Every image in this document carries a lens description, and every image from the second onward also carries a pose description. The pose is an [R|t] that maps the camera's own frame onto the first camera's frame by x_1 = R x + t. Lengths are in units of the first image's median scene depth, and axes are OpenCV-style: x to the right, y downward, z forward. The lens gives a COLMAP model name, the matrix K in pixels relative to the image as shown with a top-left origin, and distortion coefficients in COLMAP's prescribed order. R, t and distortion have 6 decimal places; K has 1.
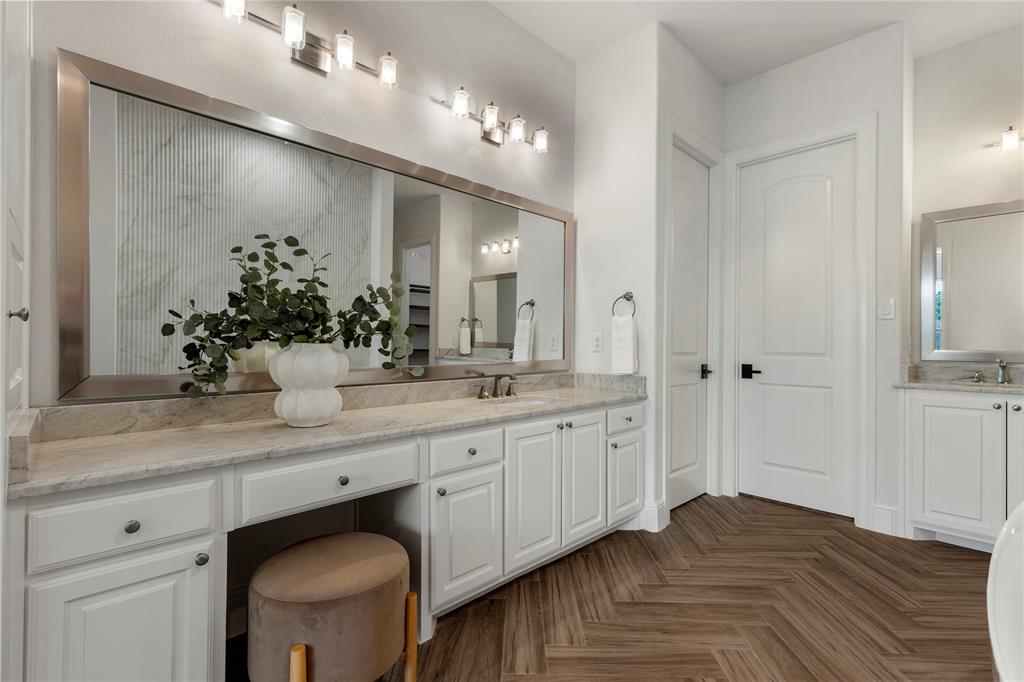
lens RADIAL K [[469.4, 0, 512.0], [0, 469.4, 341.0], [0, 0, 1]] dist [0.011827, -0.000265]
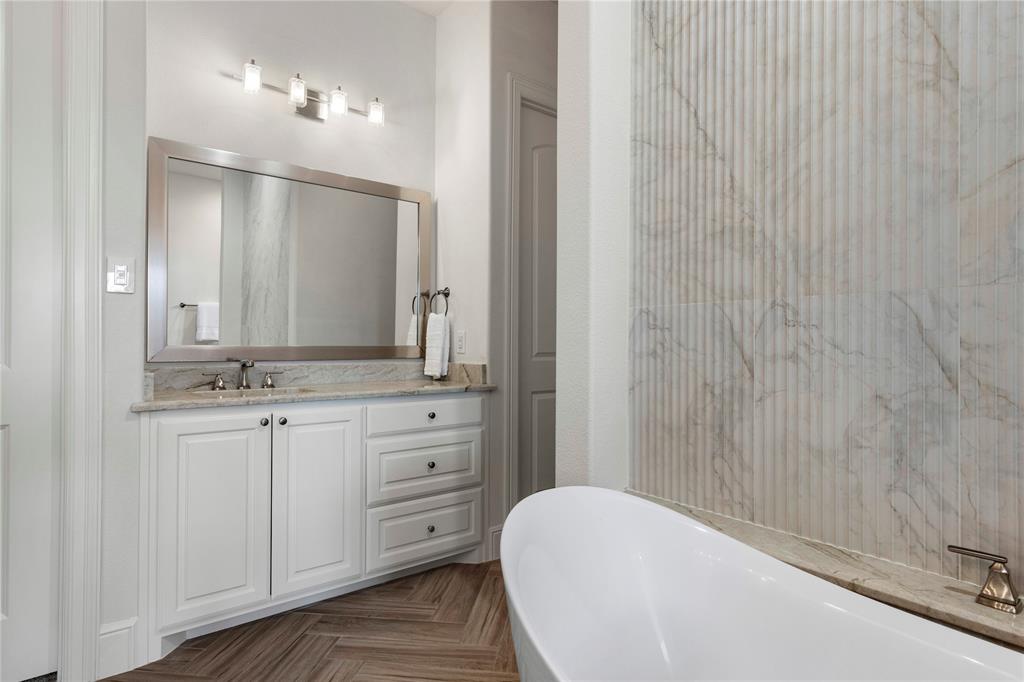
lens RADIAL K [[555.6, 0, 512.0], [0, 555.6, 341.0], [0, 0, 1]] dist [0.000578, 0.000668]
pose [[0.134041, -0.000555, 0.990976, 0.221279], [-0.009553, 0.999953, 0.001853, 0.006909], [-0.990930, -0.009715, 0.134030, 0.508298]]
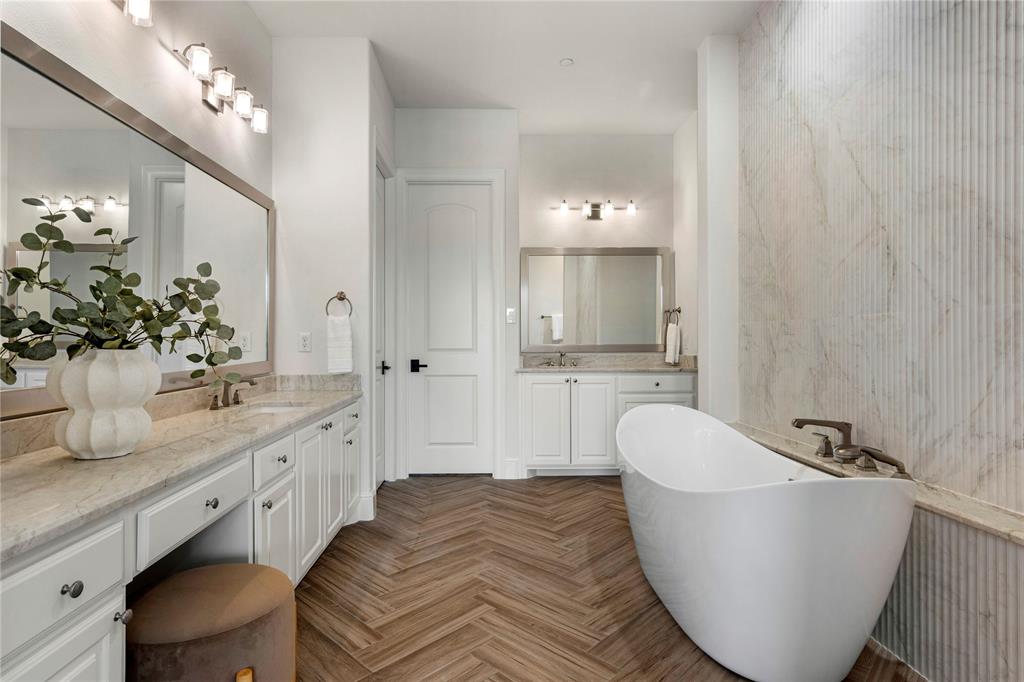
lens RADIAL K [[535.0, 0, 512.0], [0, 535.0, 341.0], [0, 0, 1]] dist [0.002988, 0.000328]
pose [[0.674232, -0.008900, 0.738466, -0.400460], [0.002523, 0.999949, 0.009748, -0.009998], [-0.738516, -0.004709, 0.674220, -0.051868]]
